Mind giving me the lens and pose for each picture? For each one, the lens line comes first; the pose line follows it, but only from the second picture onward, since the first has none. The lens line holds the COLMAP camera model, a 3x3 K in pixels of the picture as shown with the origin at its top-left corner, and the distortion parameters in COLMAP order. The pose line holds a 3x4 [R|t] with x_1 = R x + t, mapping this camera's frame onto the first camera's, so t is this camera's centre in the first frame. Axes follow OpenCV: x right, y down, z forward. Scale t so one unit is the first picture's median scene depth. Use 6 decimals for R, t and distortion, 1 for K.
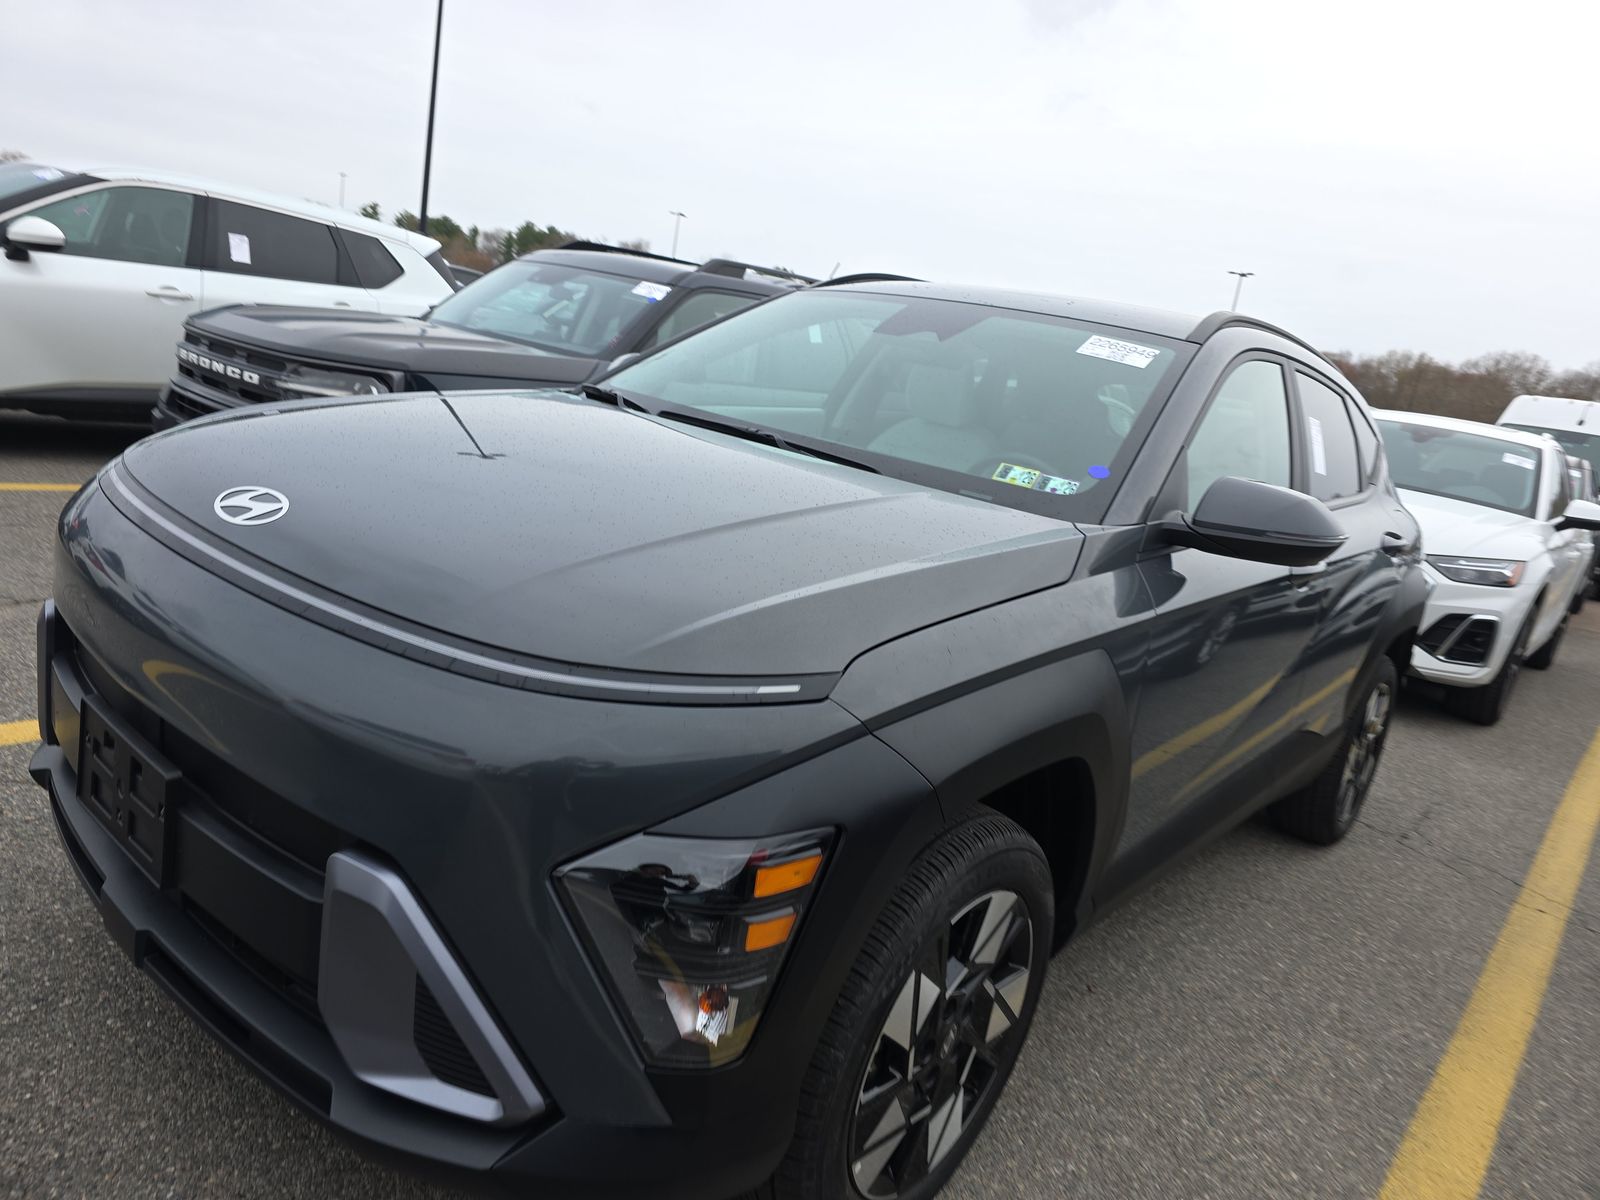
lens RADIAL K [[1068.4, 0, 795.0], [0, 1068.4, 592.8], [0, 0, 1]] dist [0.029827, -0.017533]
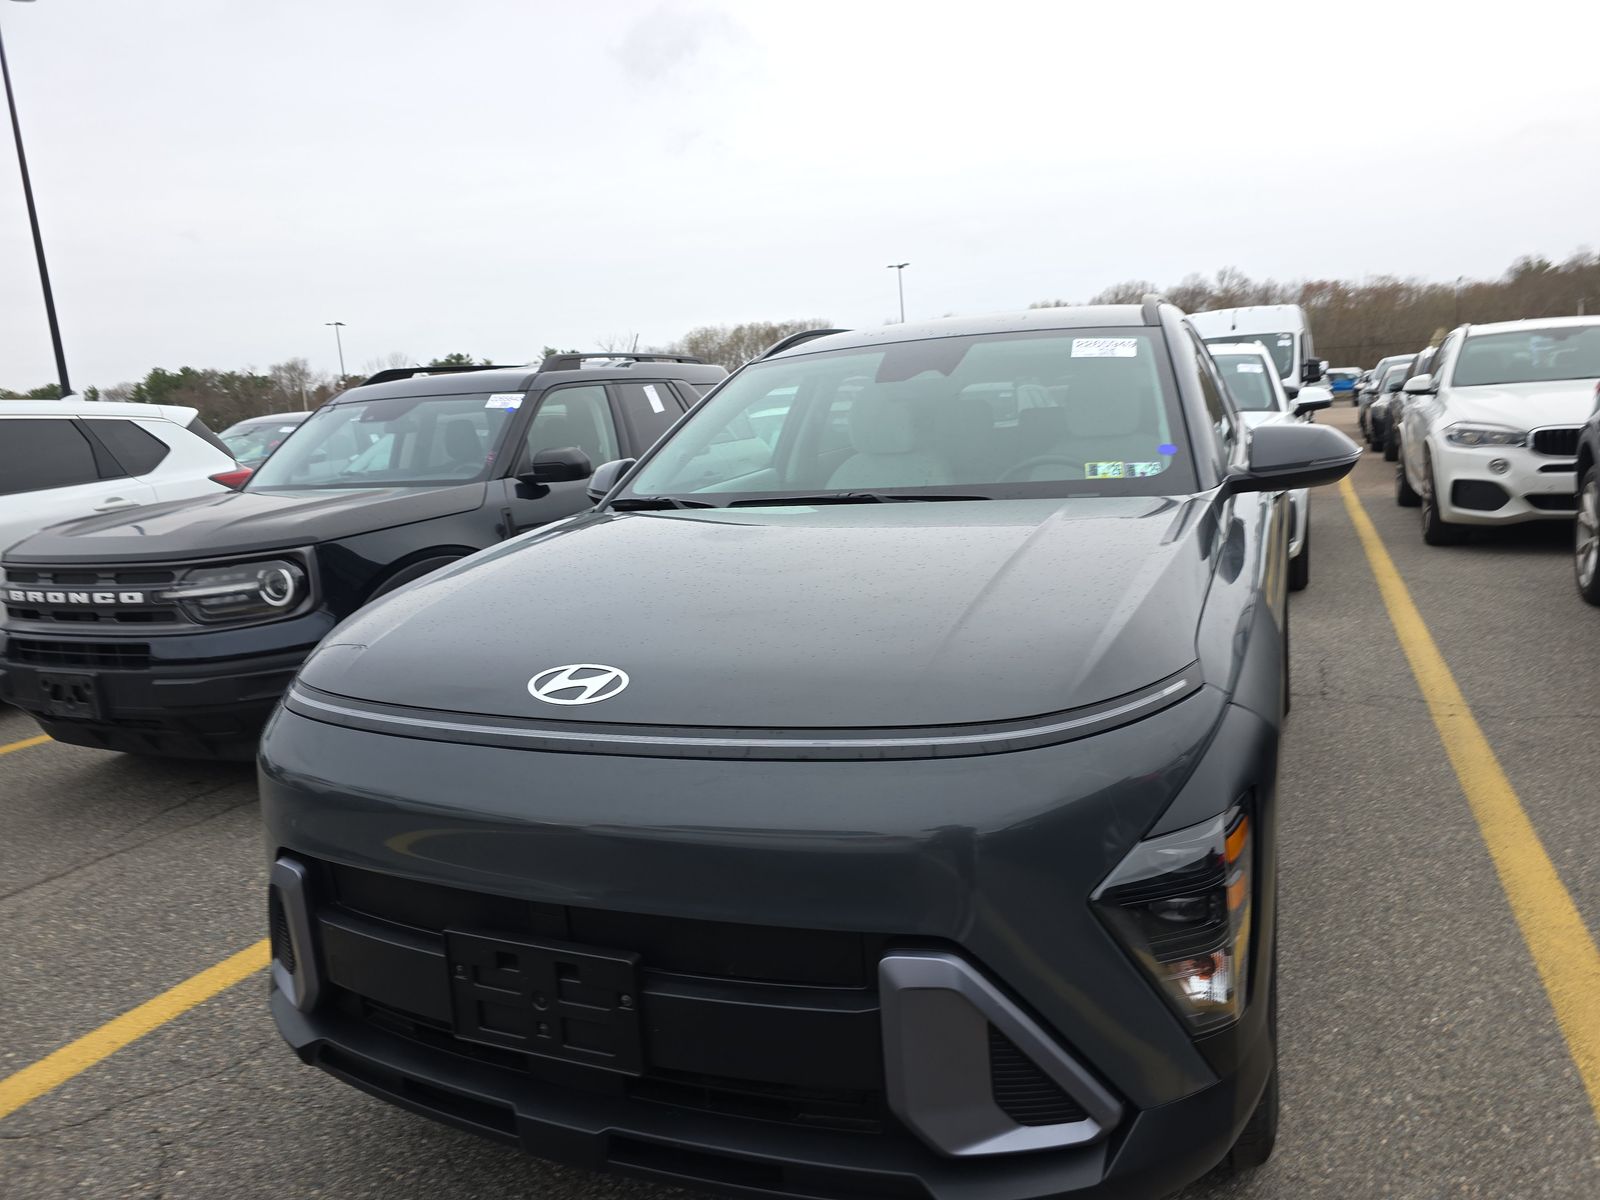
lens RADIAL K [[1068.4, 0, 806.6], [0, 1068.4, 602.0], [0, 0, 1]] dist [0.029827, -0.017533]
pose [[0.926596, -0.283072, 0.247569, -0.308957], [0.290564, 0.956833, 0.006530, -0.057244], [-0.238730, 0.065884, 0.968848, -0.011337]]
